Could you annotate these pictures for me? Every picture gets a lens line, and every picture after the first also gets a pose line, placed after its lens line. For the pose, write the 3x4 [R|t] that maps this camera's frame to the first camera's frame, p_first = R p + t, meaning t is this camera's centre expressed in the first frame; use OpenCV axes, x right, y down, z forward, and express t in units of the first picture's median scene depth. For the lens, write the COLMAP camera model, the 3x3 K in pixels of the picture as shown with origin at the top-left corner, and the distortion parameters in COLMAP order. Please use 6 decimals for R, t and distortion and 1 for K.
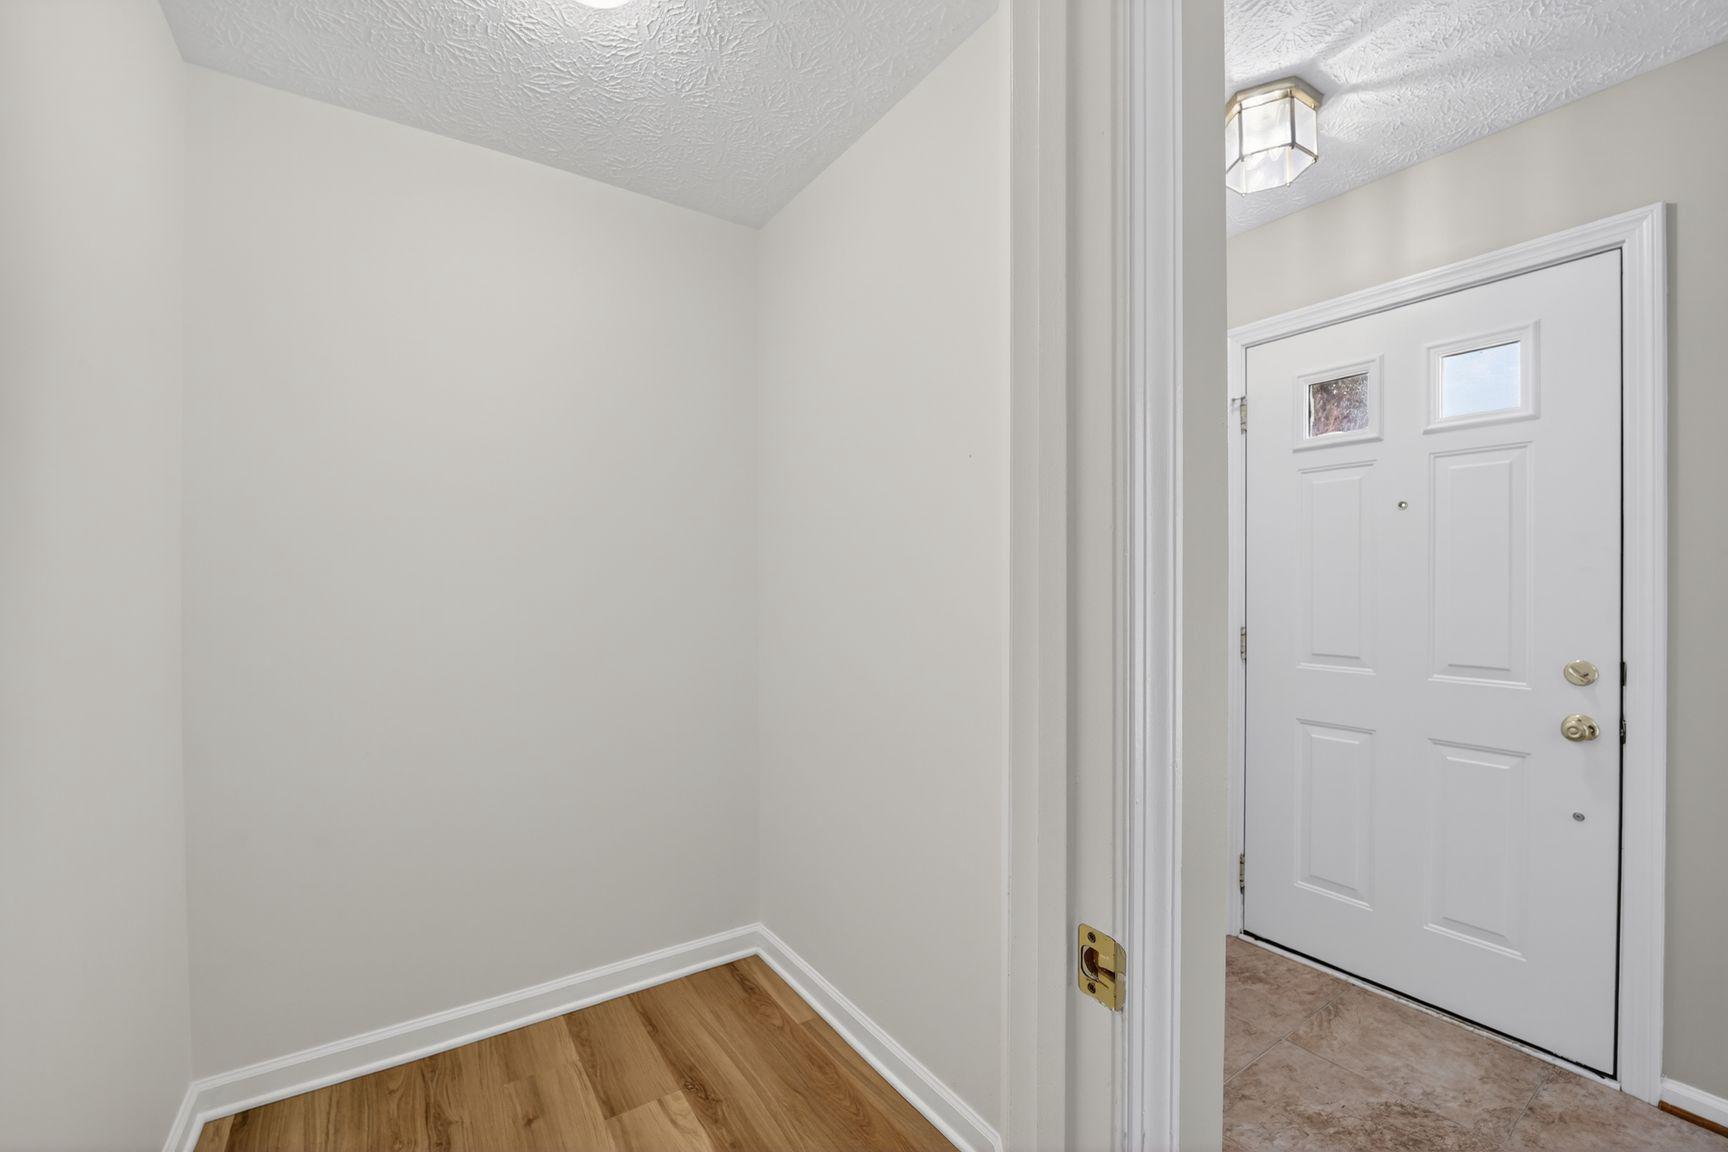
lens RADIAL K [[706.4, 0, 864.4], [0, 706.4, 579.8], [0, 0, 1]] dist [-0.018095, -0.000821]
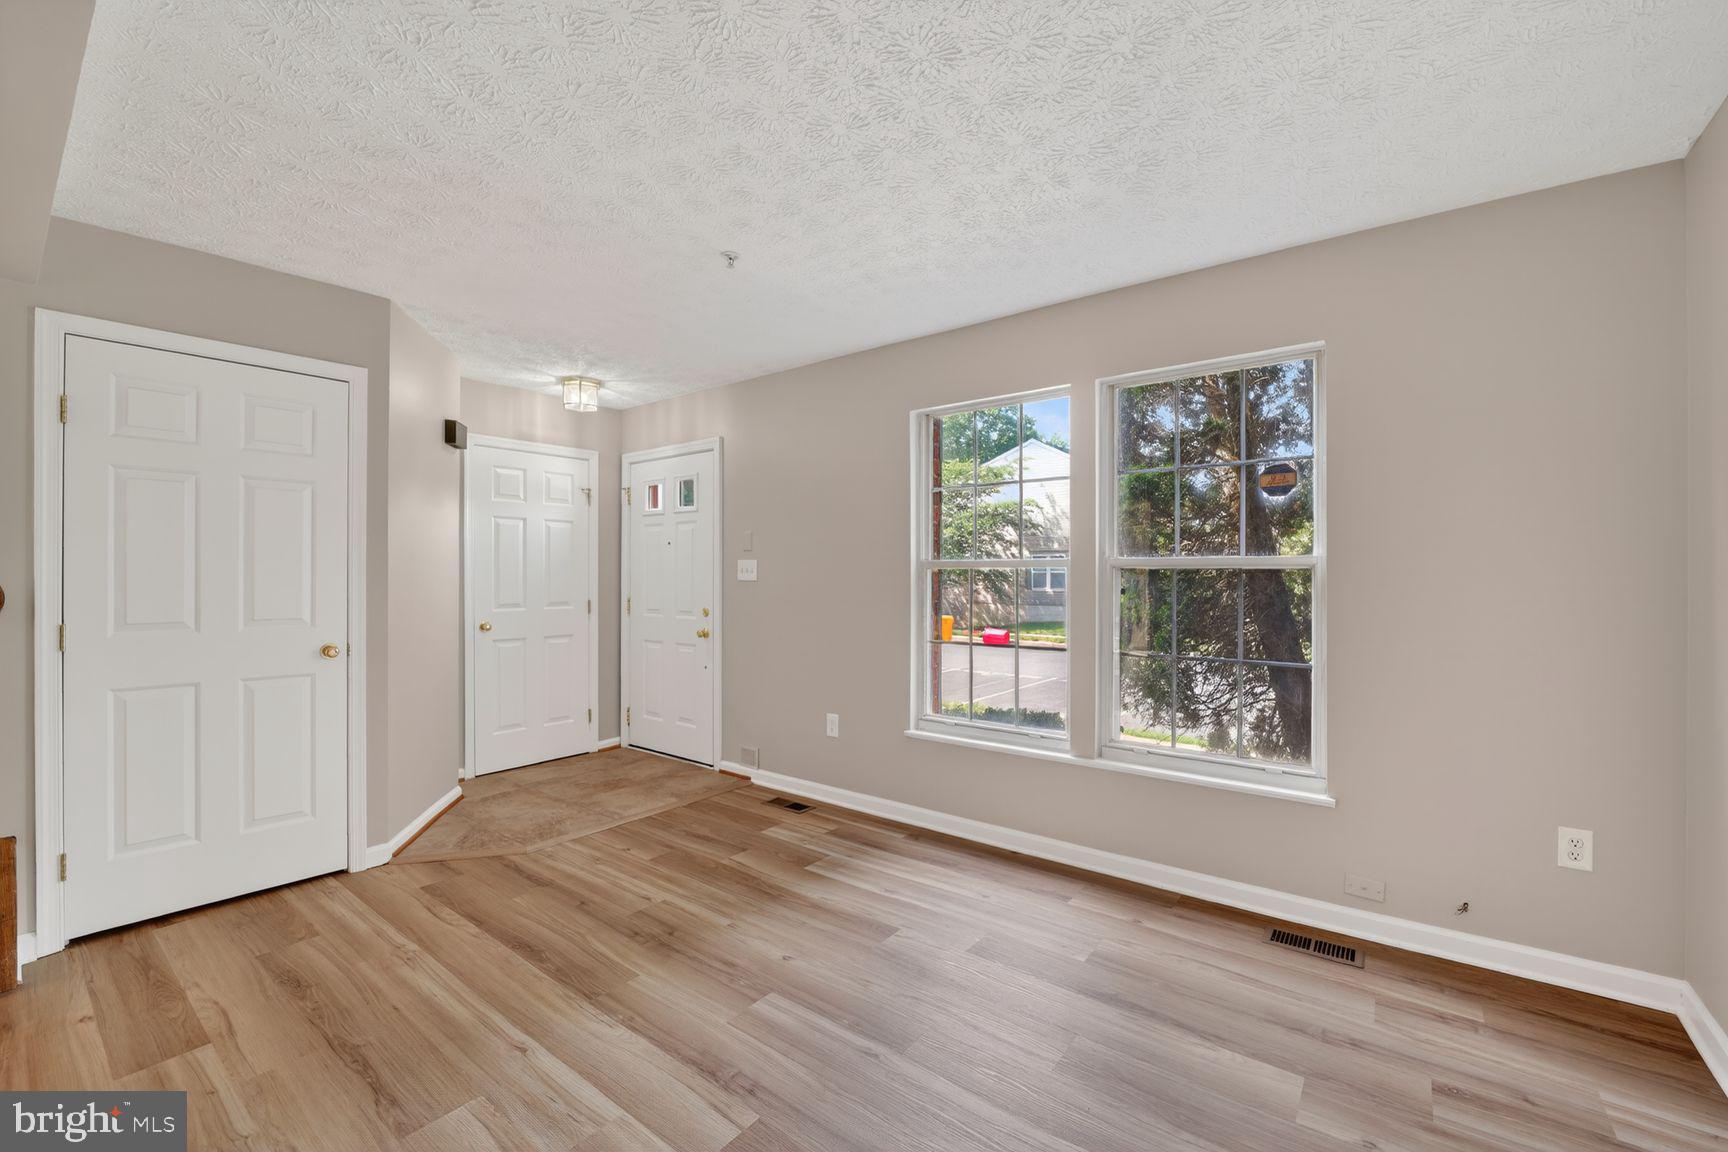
lens RADIAL K [[706.4, 0, 864.3], [0, 706.4, 572.0], [0, 0, 1]] dist [-0.018095, -0.000821]
pose [[0.951534, 0.001934, 0.307537, 0.834270], [0.000048, 0.999979, -0.006438, 0.003638], [-0.307543, 0.006140, 0.951514, -1.791466]]
